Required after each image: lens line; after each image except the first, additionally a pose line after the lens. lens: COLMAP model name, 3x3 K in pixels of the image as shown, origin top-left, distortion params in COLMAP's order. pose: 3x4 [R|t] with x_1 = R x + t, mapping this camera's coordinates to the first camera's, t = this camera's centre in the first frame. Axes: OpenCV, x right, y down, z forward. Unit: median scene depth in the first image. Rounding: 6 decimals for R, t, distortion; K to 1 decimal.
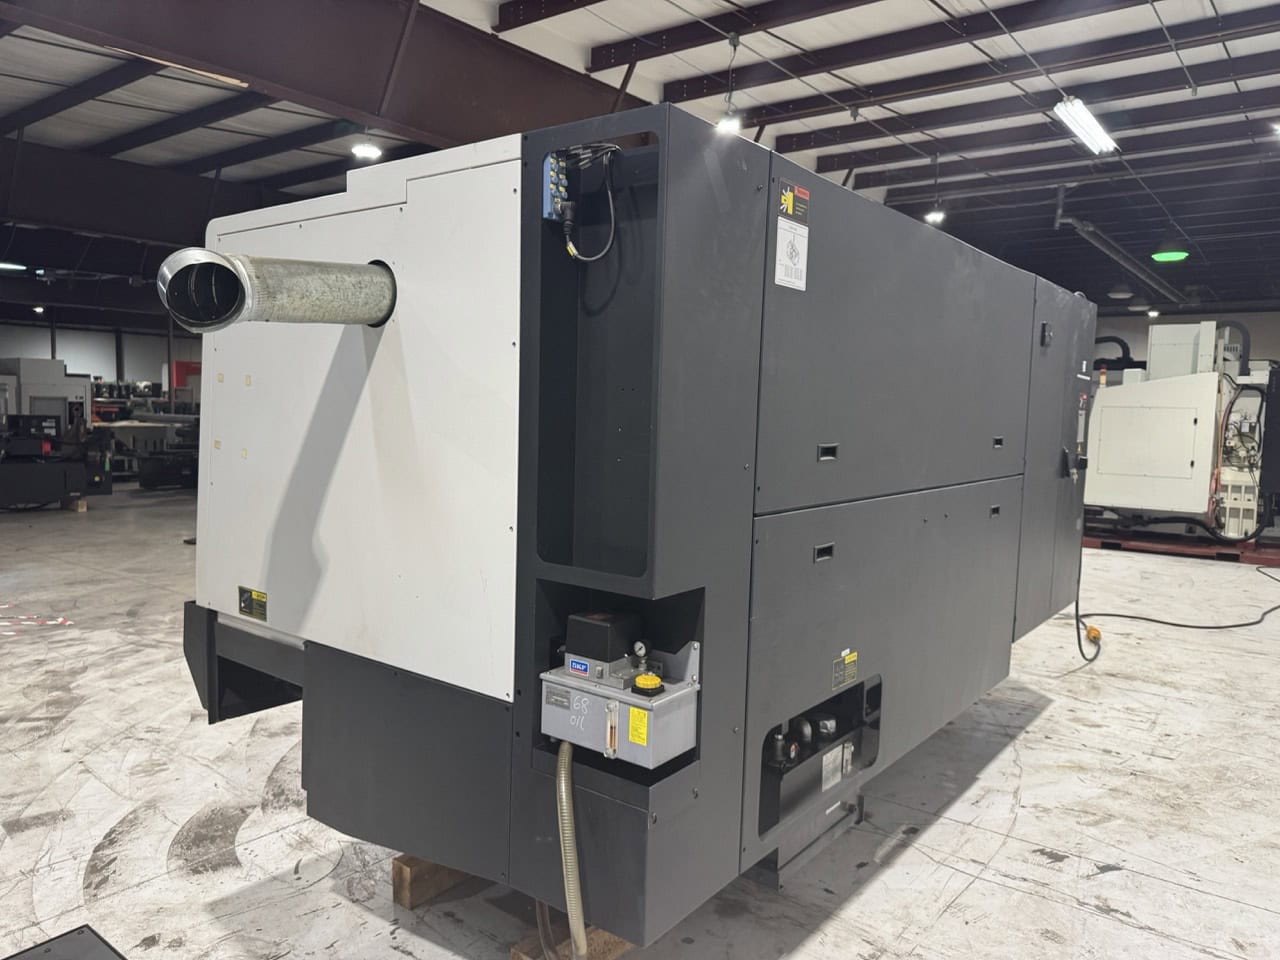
lens RADIAL K [[912.8, 0, 637.3], [0, 912.8, 485.5], [0, 0, 1]] dist [0.028651, -0.016777]
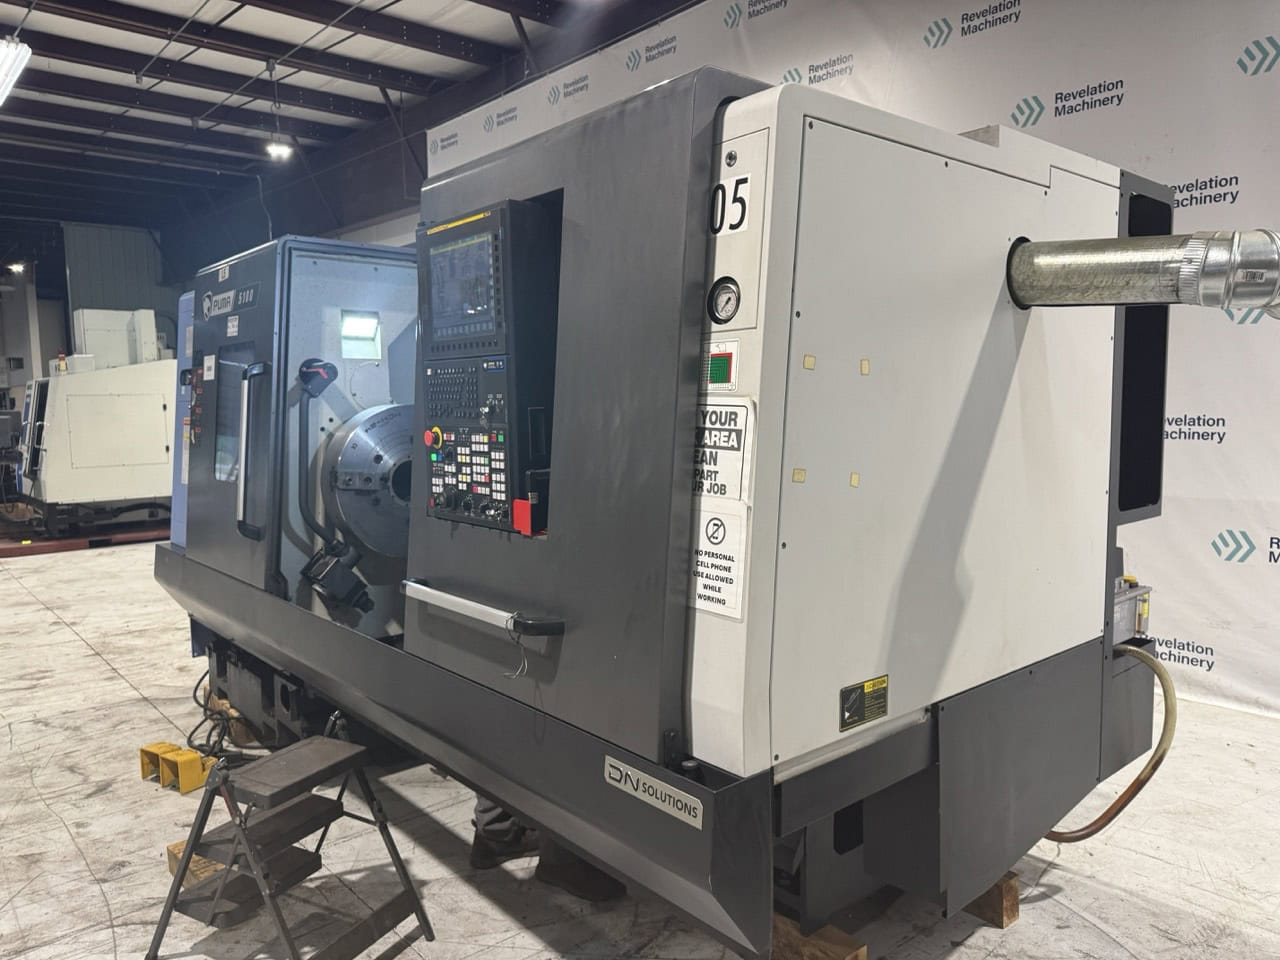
lens RADIAL K [[912.8, 0, 641.9], [0, 912.8, 475.5], [0, 0, 1]] dist [0.028651, -0.016777]
pose [[0.198397, -0.107821, 0.974173, -0.821518], [0.104792, 0.990567, 0.088294, -0.081243], [-0.974503, 0.084568, 0.207825, 0.772084]]
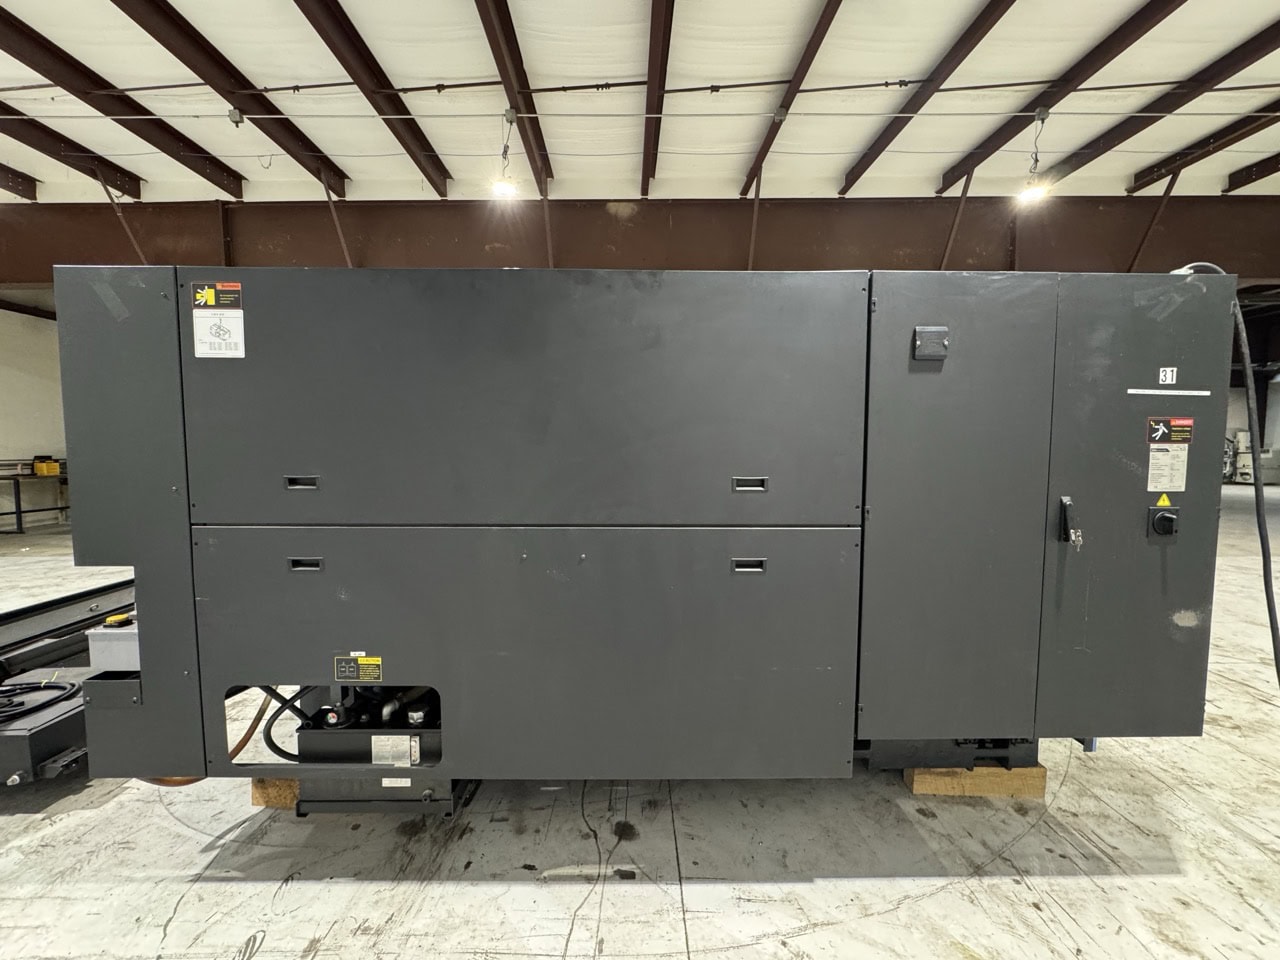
lens RADIAL K [[507.9, 0, 640.3], [0, 507.9, 476.0], [0, 0, 1]] dist [-0.002580, 0.000651]
pose [[0.619339, 0.029134, -0.784583, 0.691962], [-0.057797, 0.998292, -0.008555, -0.044405], [0.782993, 0.050645, 0.619965, 0.626357]]
